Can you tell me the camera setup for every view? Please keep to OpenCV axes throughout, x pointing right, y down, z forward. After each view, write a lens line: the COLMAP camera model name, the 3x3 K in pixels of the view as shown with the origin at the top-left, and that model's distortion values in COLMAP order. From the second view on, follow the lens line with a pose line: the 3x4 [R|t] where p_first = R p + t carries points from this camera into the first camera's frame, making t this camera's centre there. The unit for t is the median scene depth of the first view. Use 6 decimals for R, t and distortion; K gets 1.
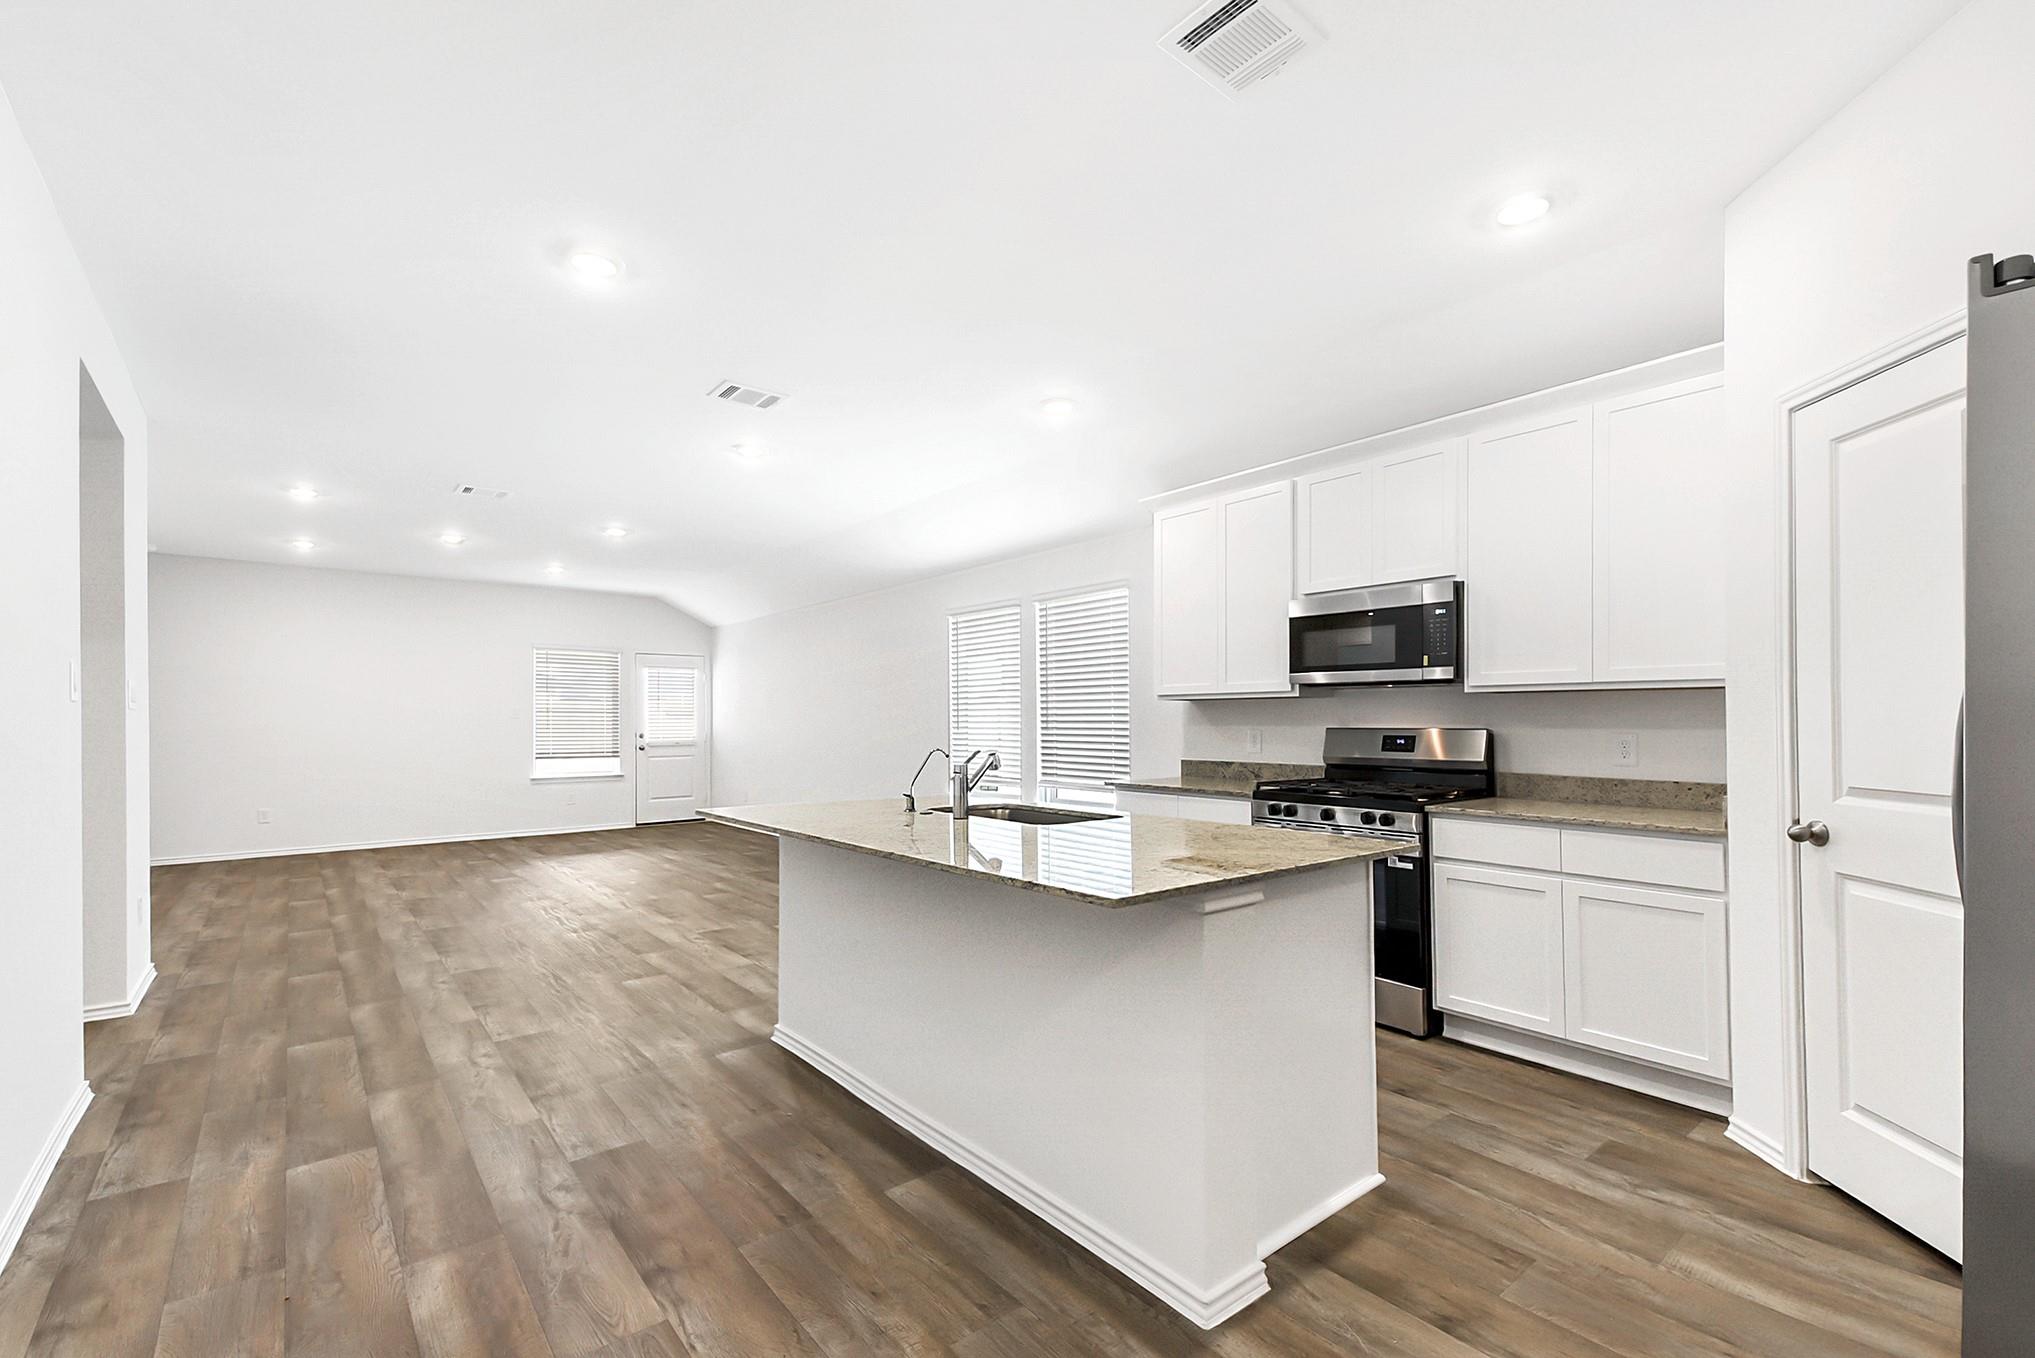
lens RADIAL K [[873.2, 0, 1012.9], [0, 873.2, 696.3], [0, 0, 1]] dist [0.060144, -0.022733]
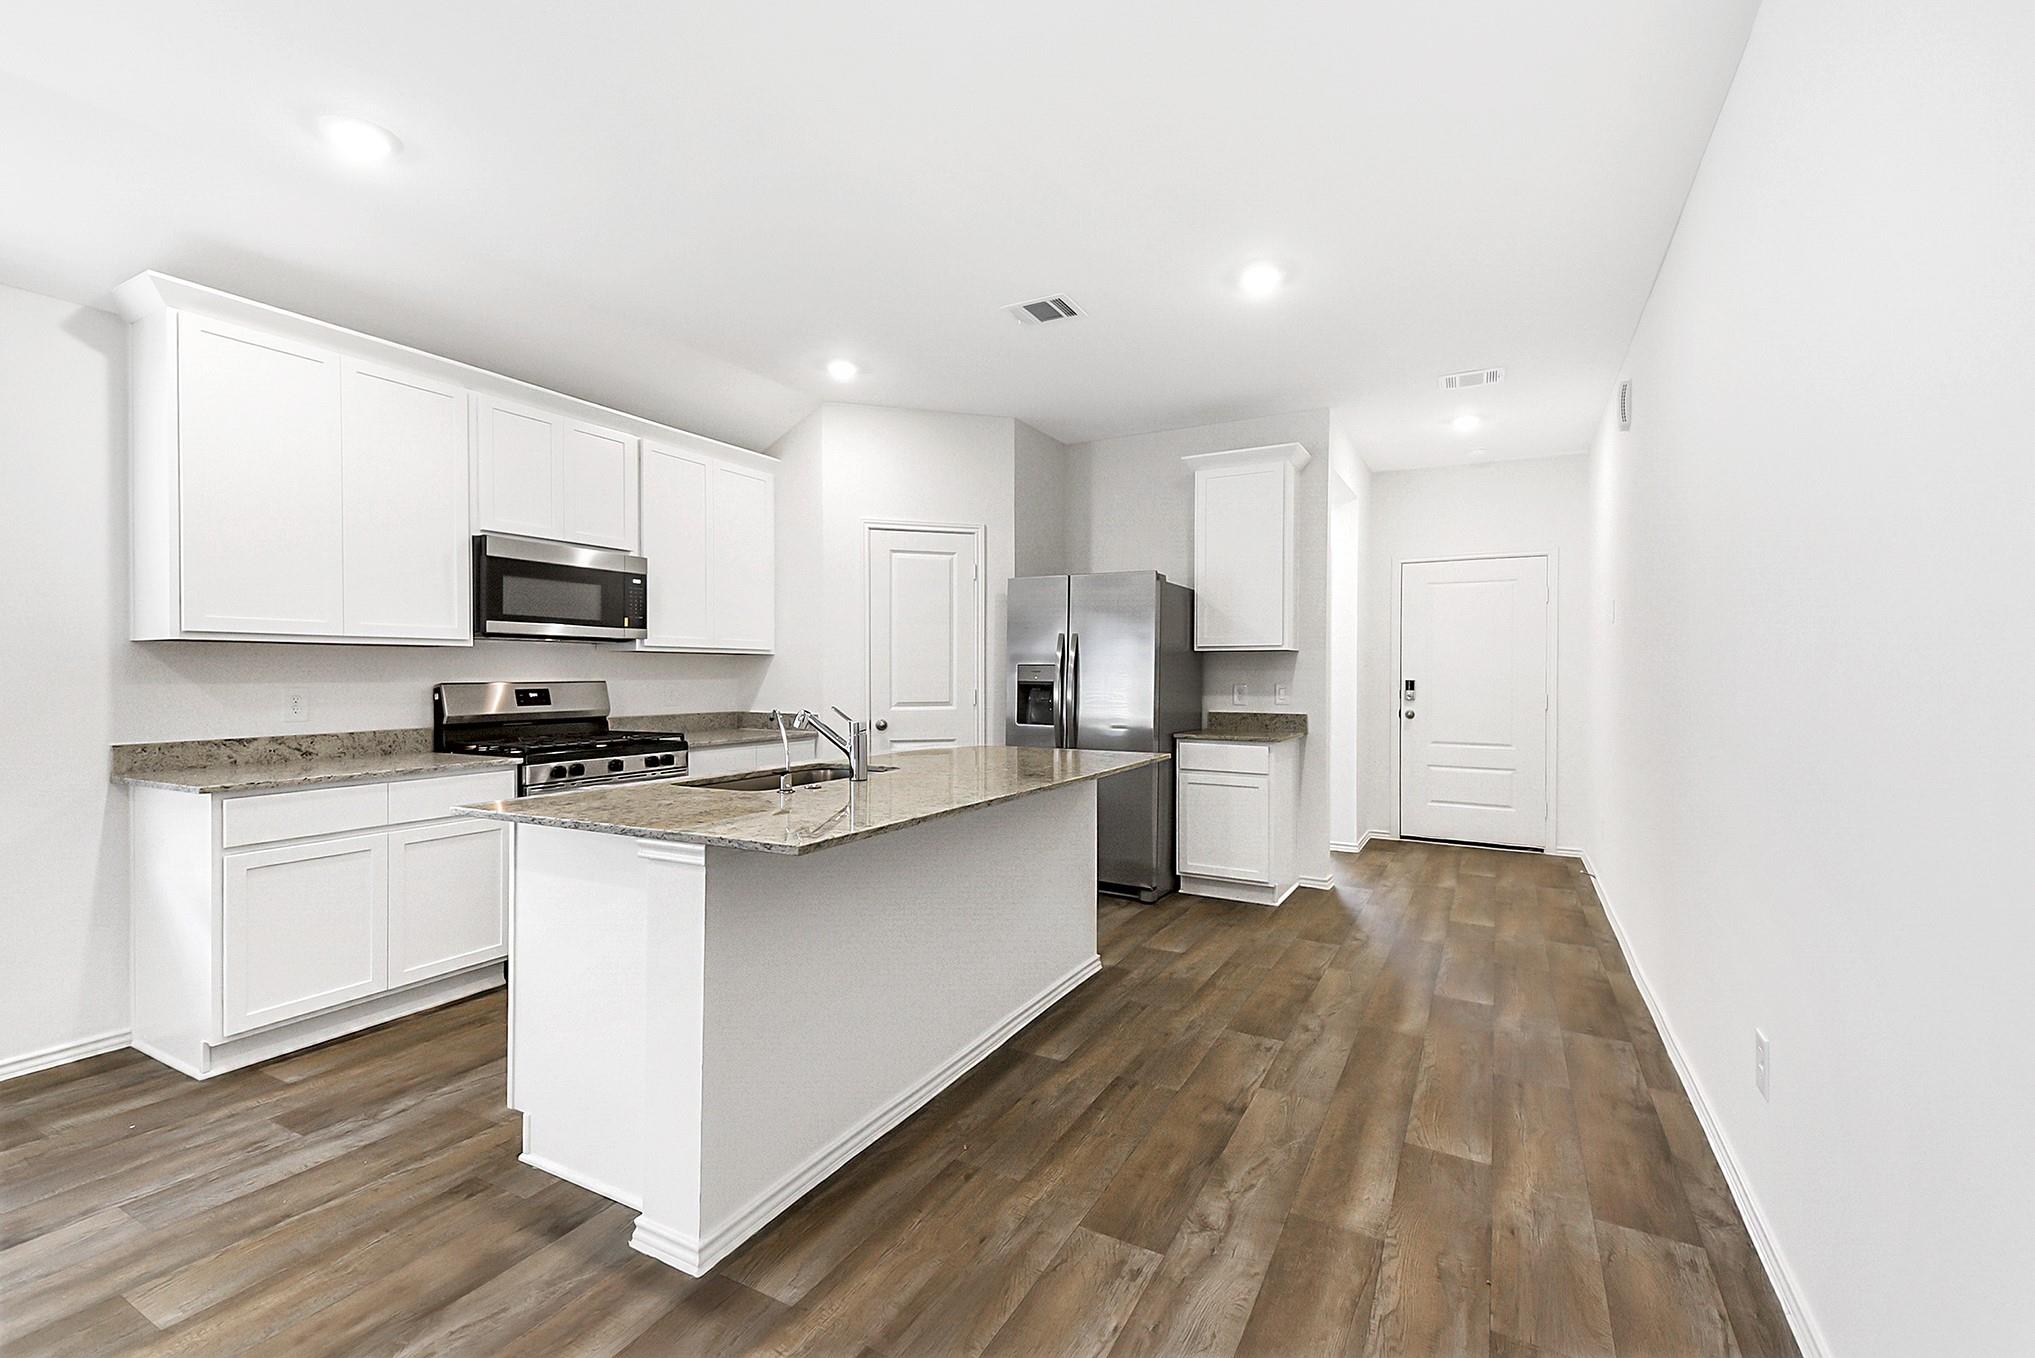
lens RADIAL K [[869.9, 0, 1017.5], [0, 869.9, 679.0], [0, 0, 1]] dist [0.058748, -0.025785]
pose [[-0.380300, -0.004393, 0.924853, -0.974313], [-0.024310, 0.999691, -0.005248, 0.033562], [-0.924544, -0.024479, -0.380289, 1.205781]]
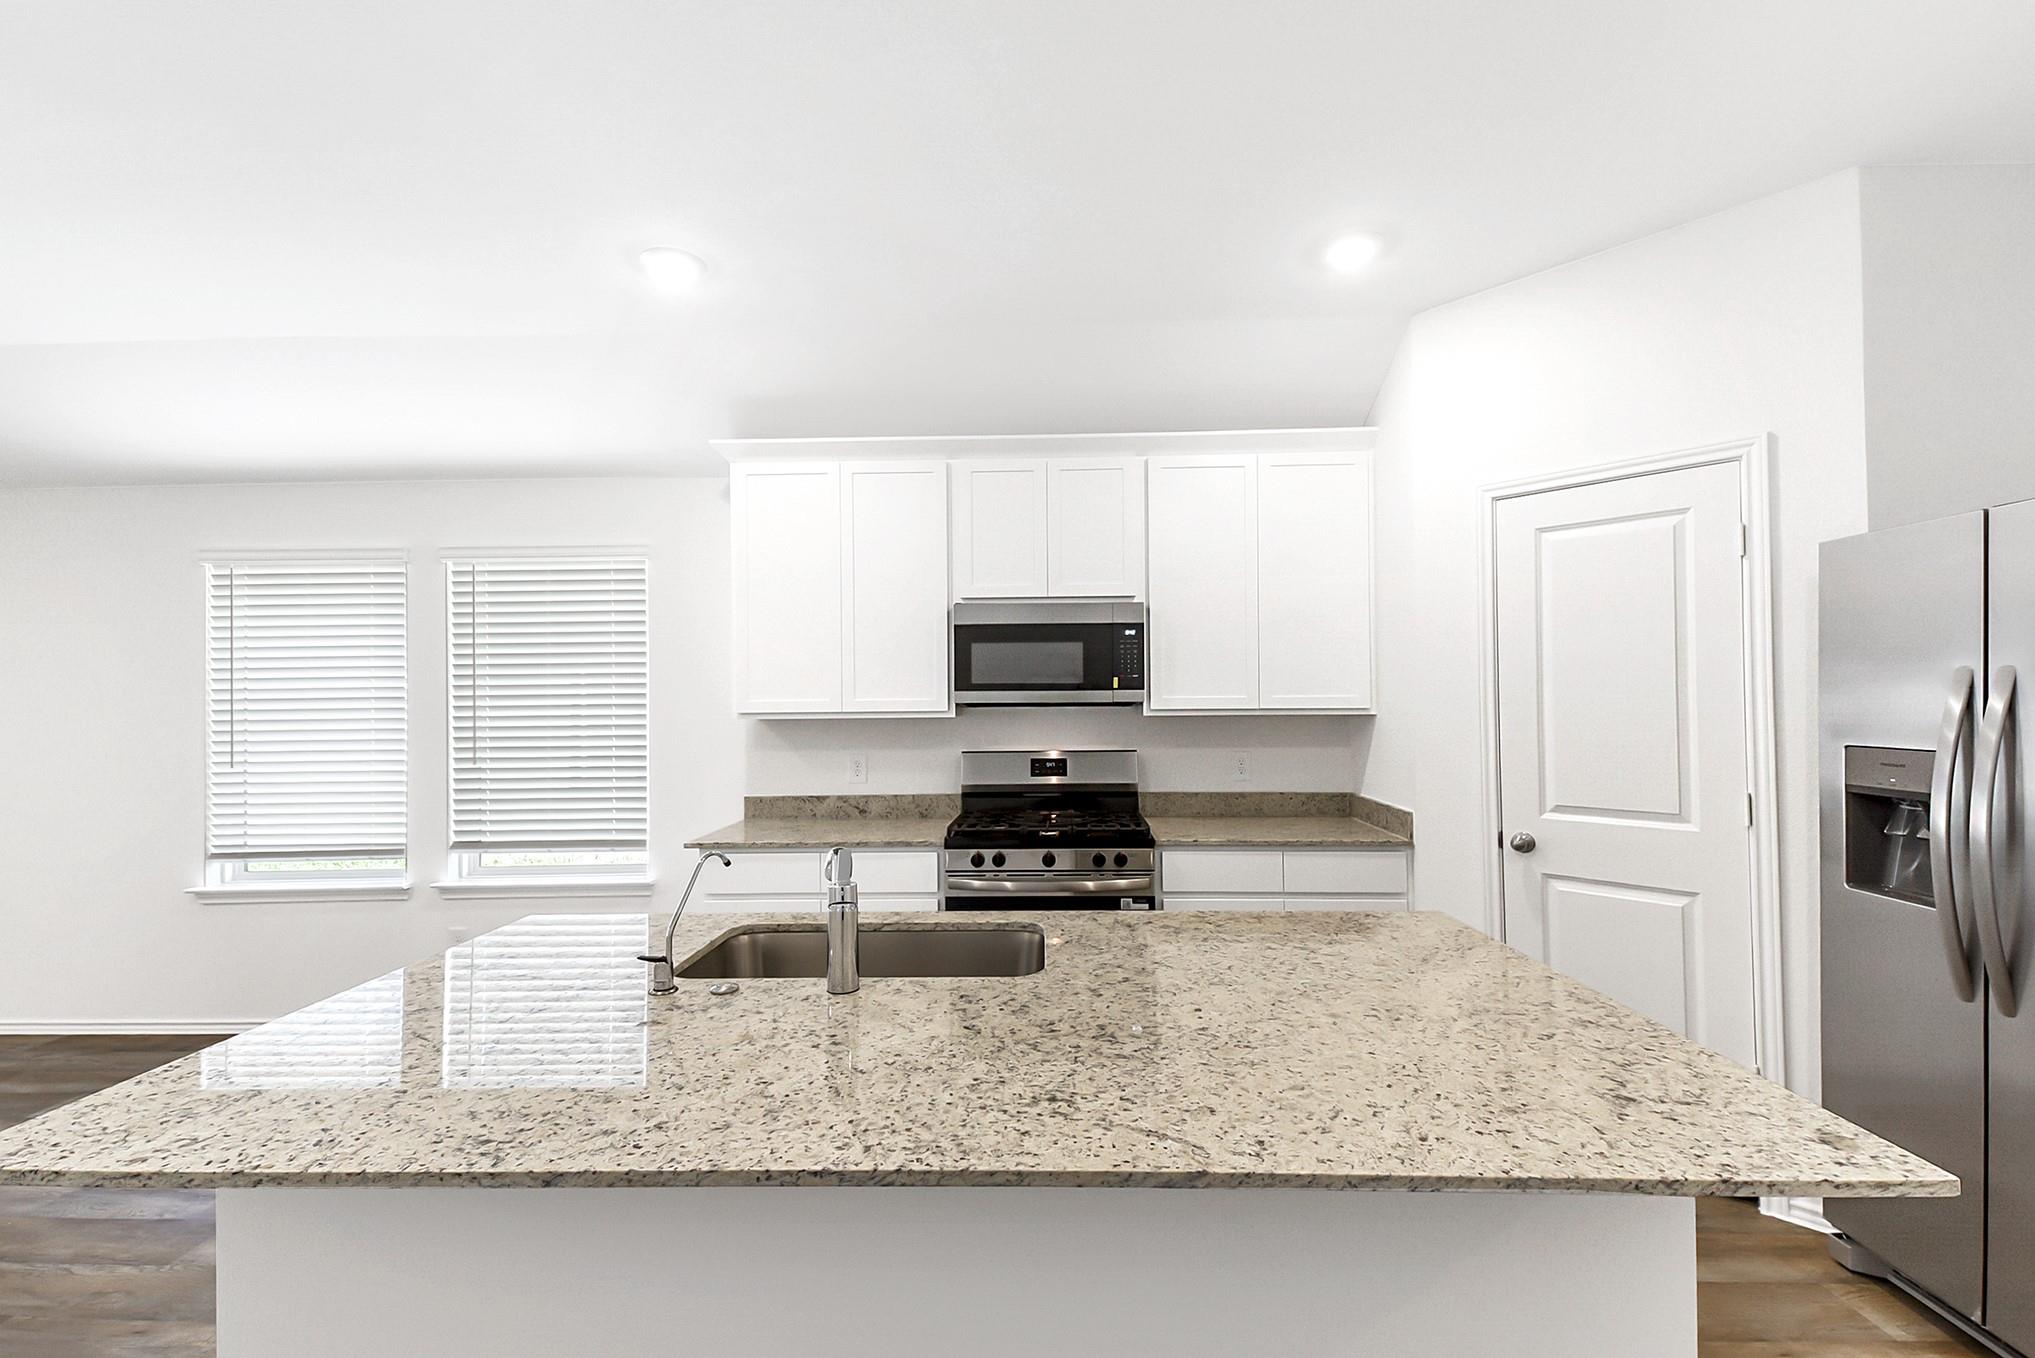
lens RADIAL K [[869.9, 0, 1017.5], [0, 869.9, 679.0], [0, 0, 1]] dist [0.058748, -0.025785]
pose [[0.654263, 0.012778, 0.756159, -0.392380], [-0.010909, 0.999913, -0.007458, -0.045490], [-0.756188, -0.003370, 0.654345, 0.582402]]
